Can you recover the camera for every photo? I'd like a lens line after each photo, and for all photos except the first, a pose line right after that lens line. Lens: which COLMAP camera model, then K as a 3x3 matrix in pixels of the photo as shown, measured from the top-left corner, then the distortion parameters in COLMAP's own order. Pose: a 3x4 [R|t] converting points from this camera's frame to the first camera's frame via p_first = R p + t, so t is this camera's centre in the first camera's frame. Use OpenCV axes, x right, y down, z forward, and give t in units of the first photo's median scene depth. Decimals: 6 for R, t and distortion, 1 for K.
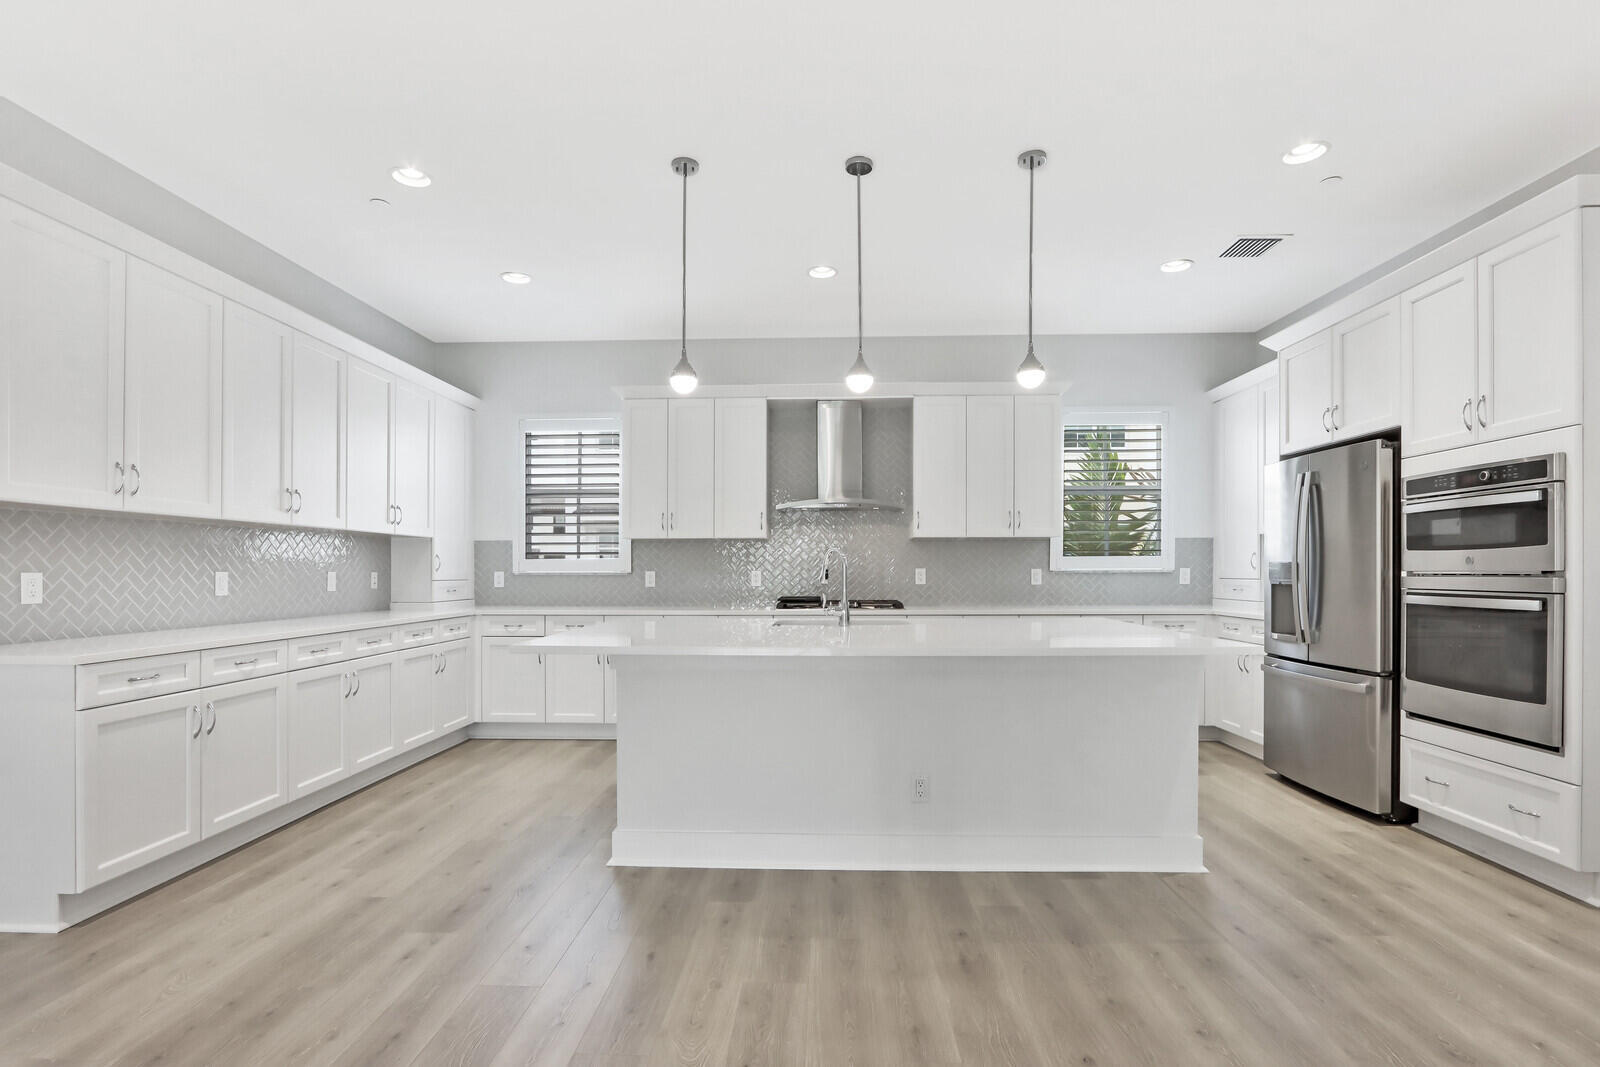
lens RADIAL K [[732.4, 0, 783.5], [0, 732.4, 542.3], [0, 0, 1]] dist [-0.035526, -0.000102]
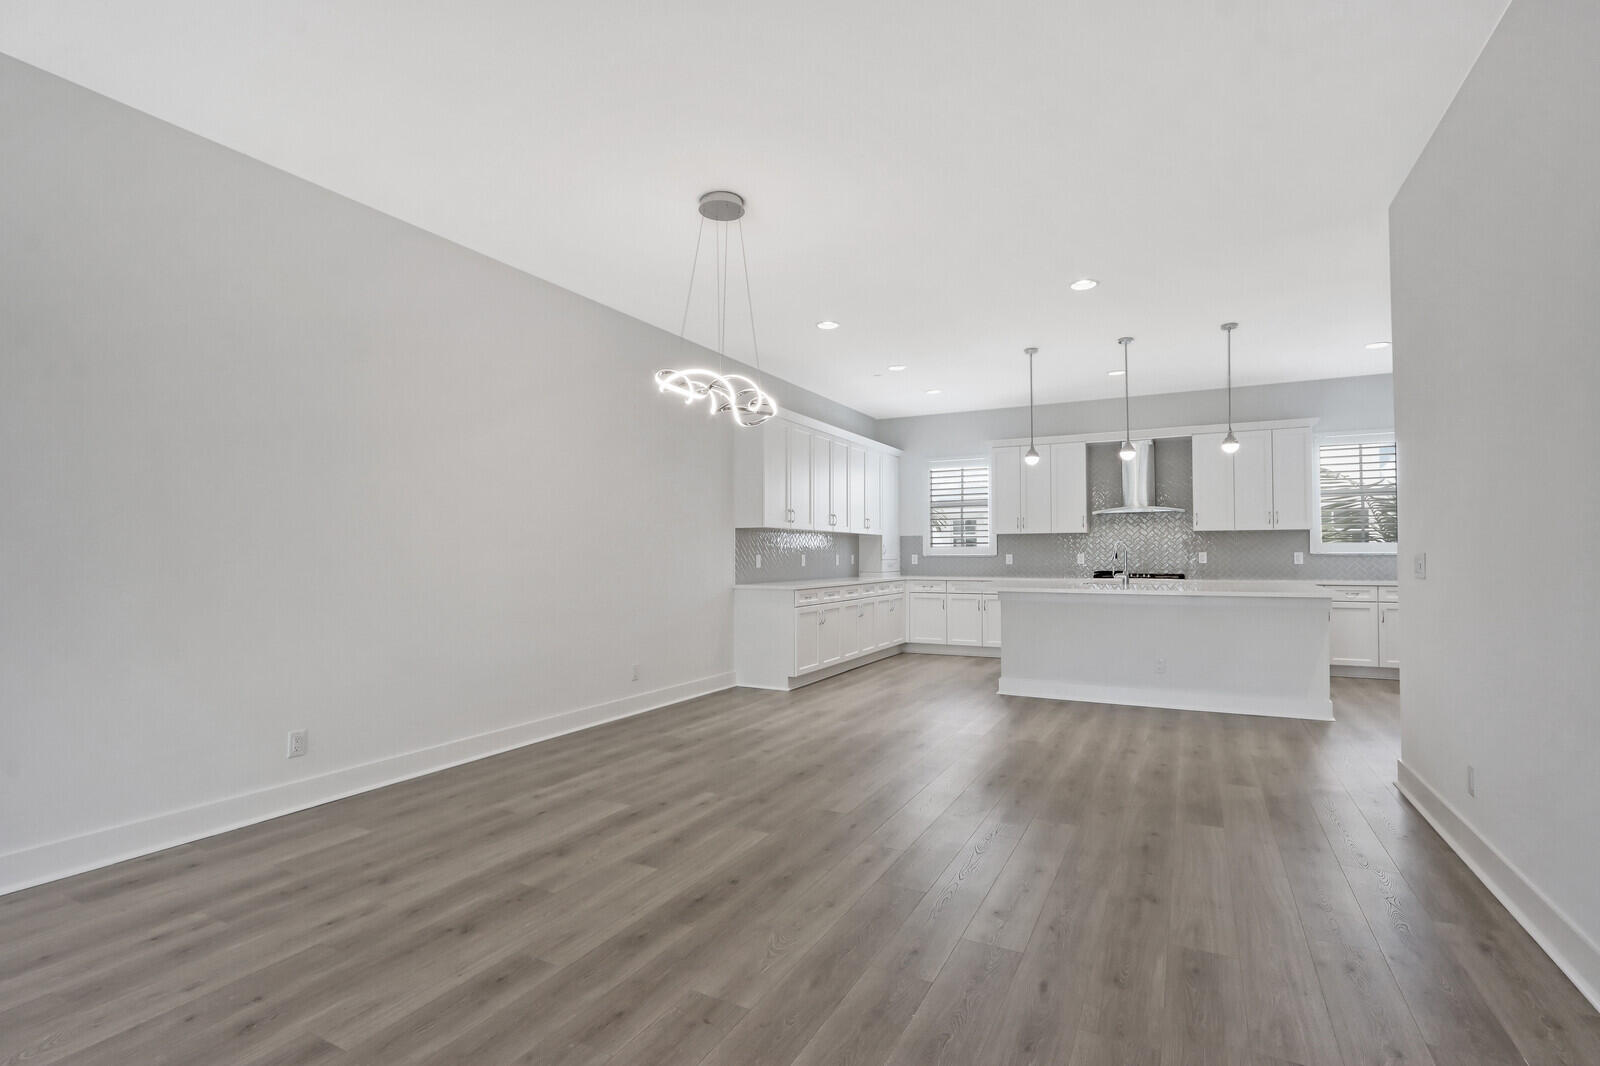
lens RADIAL K [[732.4, 0, 783.5], [0, 732.4, 541.8], [0, 0, 1]] dist [-0.035526, -0.000102]
pose [[0.897257, -0.007937, -0.441437, 0.079545], [0.019113, 0.999599, 0.020876, -0.031045], [0.441095, -0.027169, 0.897049, -0.655476]]
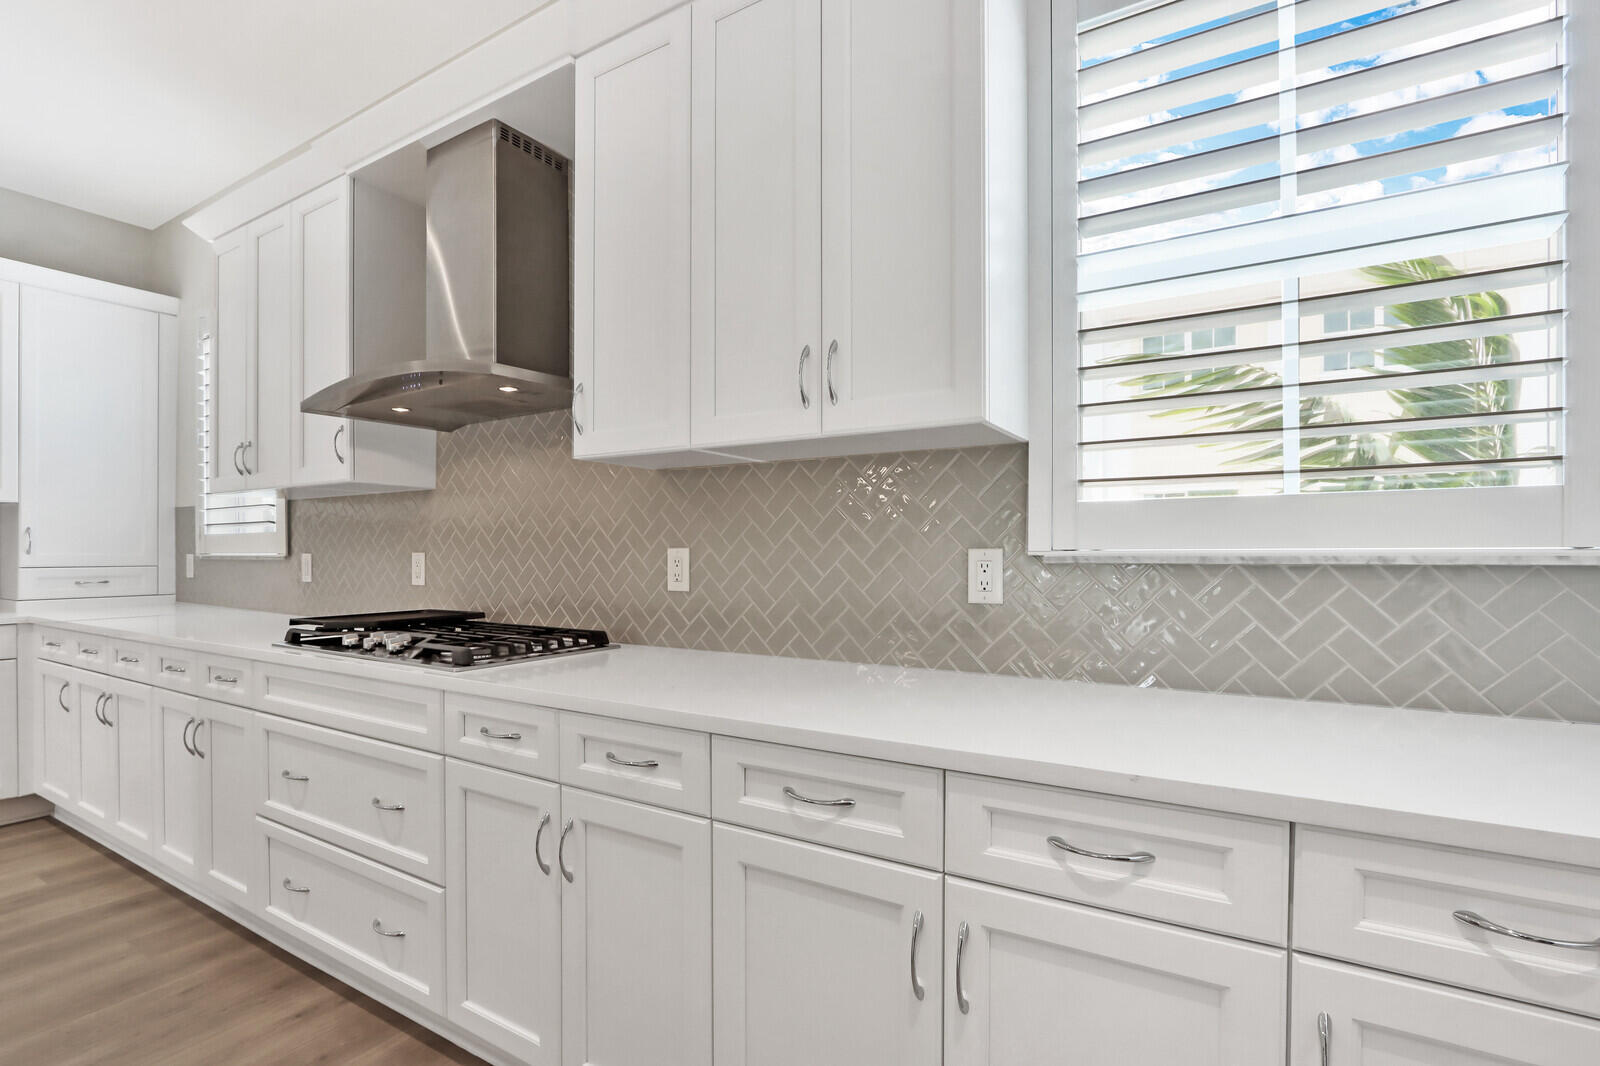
lens RADIAL K [[732.4, 0, 783.5], [0, 732.4, 541.8], [0, 0, 1]] dist [-0.035526, -0.000102]
pose [[0.877246, -0.005187, -0.480013, 0.435365], [0.017681, 0.999612, 0.021510, 0.025891], [0.479715, -0.027356, 0.876998, 0.724296]]
